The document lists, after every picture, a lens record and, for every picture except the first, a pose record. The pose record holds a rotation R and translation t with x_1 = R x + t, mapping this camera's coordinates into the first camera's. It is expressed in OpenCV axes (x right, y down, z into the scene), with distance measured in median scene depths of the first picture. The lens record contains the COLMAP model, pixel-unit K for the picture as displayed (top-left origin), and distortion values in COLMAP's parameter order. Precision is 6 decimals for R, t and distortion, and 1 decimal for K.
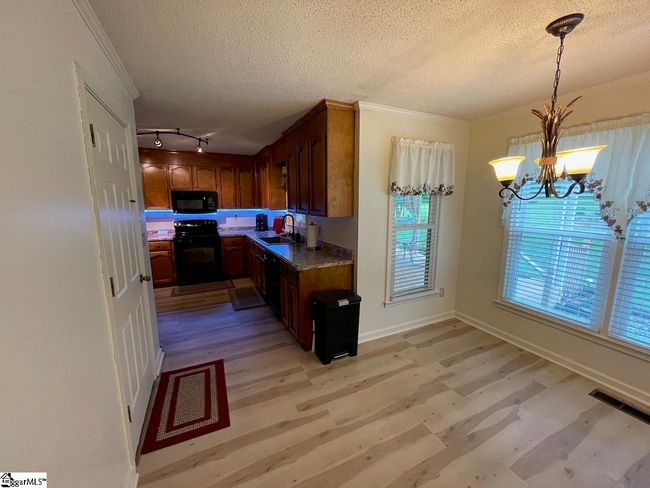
lens RADIAL K [[259.7, 0, 325.1], [0, 259.7, 242.8], [0, 0, 1]] dist [0.000070, 0.000090]
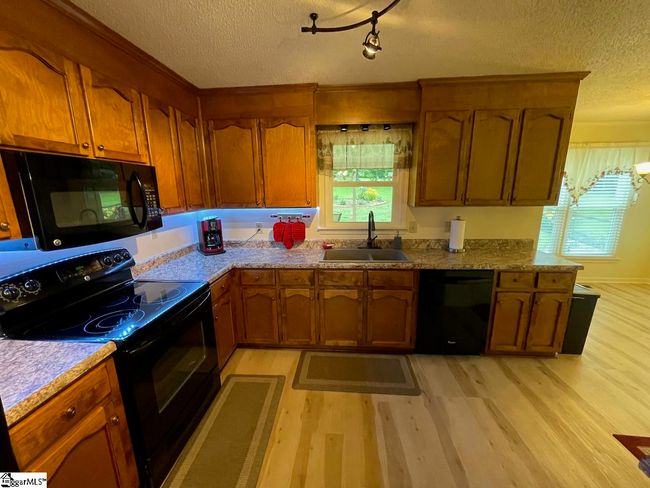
lens RADIAL K [[259.7, 0, 322.9], [0, 259.7, 245.1], [0, 0, 1]] dist [0.000070, 0.000090]
pose [[0.507772, -0.184904, 0.841414, -0.651825], [0.149365, 0.980799, 0.125396, -0.108981], [-0.848444, 0.062005, 0.525641, 0.667343]]
